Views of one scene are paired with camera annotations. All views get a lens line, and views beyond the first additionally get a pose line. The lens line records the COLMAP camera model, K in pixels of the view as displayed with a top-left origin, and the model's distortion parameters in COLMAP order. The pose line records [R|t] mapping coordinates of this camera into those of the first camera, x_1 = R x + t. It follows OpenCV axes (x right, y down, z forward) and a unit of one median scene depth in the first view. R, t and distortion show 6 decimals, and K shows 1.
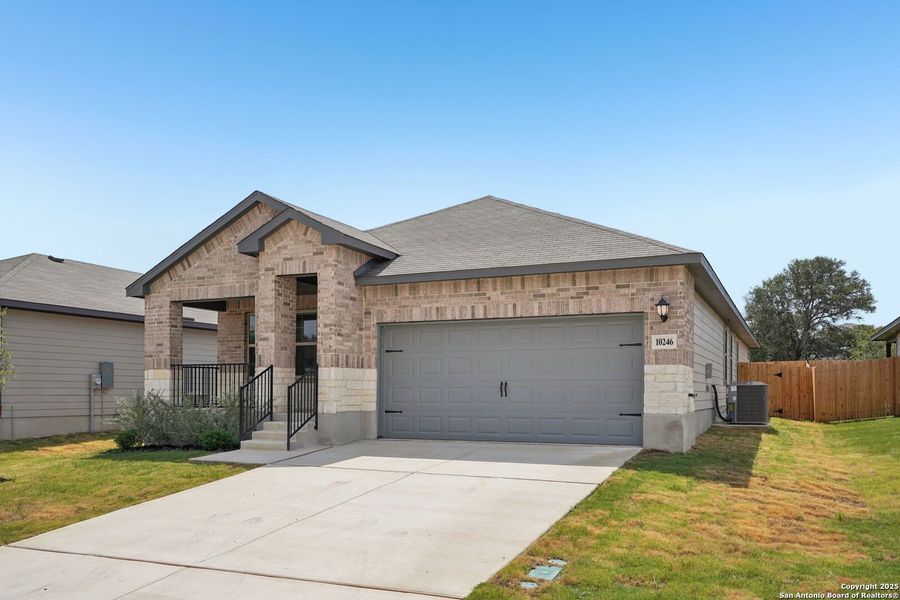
lens RADIAL K [[758.5, 0, 450.0], [0, 758.5, 300.0], [0, 0, 1]] dist [-0.000547, 0.001275]
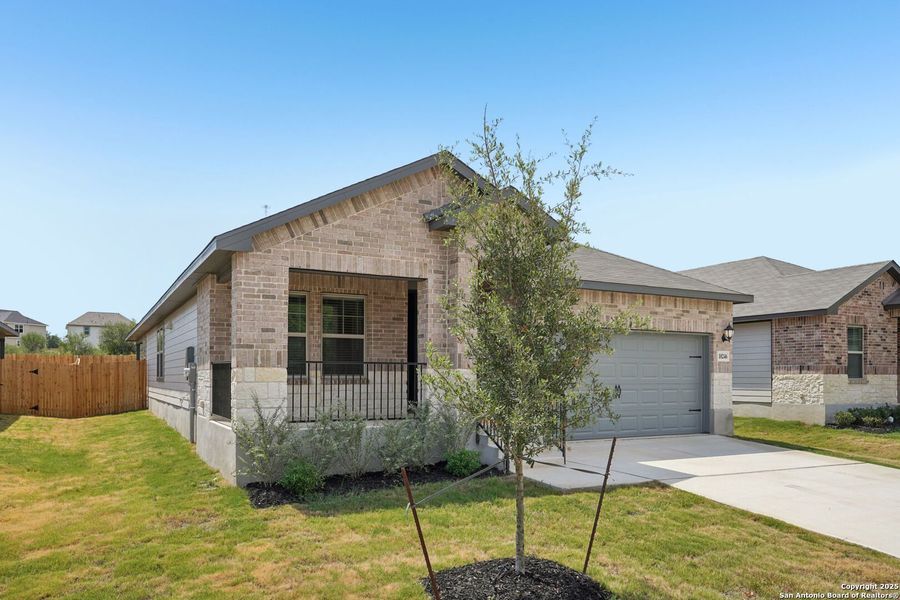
lens RADIAL K [[654.6, 0, 450.0], [0, 654.6, 300.0], [0, 0, 1]] dist [0.001205, 0.000837]
pose [[0.599940, 0.094481, 0.794446, -0.846288], [-0.098184, 0.994191, -0.044091, 0.048202], [-0.793997, -0.051550, 0.605732, 0.598008]]
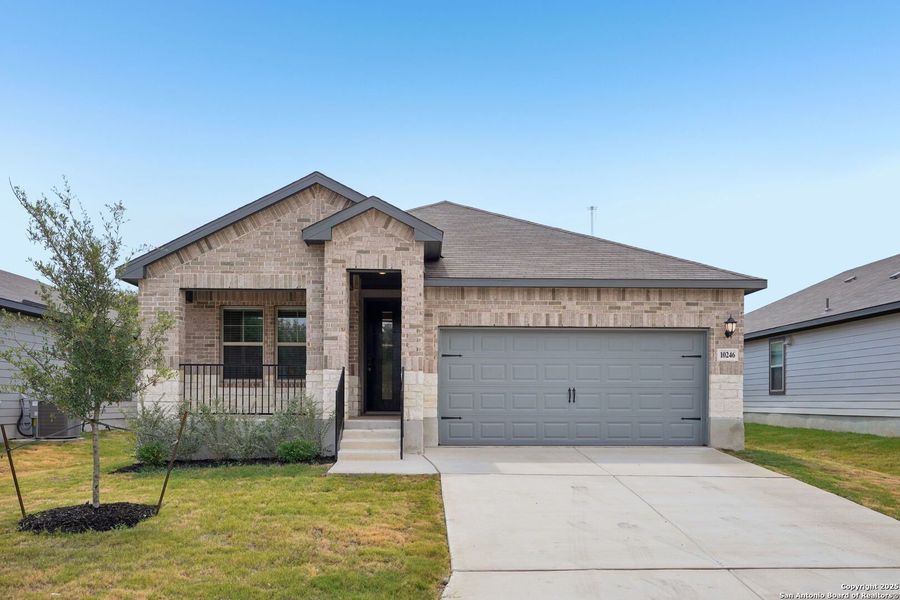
lens RADIAL K [[758.5, 0, 450.0], [0, 758.5, 300.0], [0, 0, 1]] dist [-0.000547, 0.001275]
pose [[0.899101, 0.060282, 0.433570, -0.524422], [-0.055991, 0.998174, -0.022673, 0.019326], [-0.434145, -0.003891, 0.900835, 0.131557]]
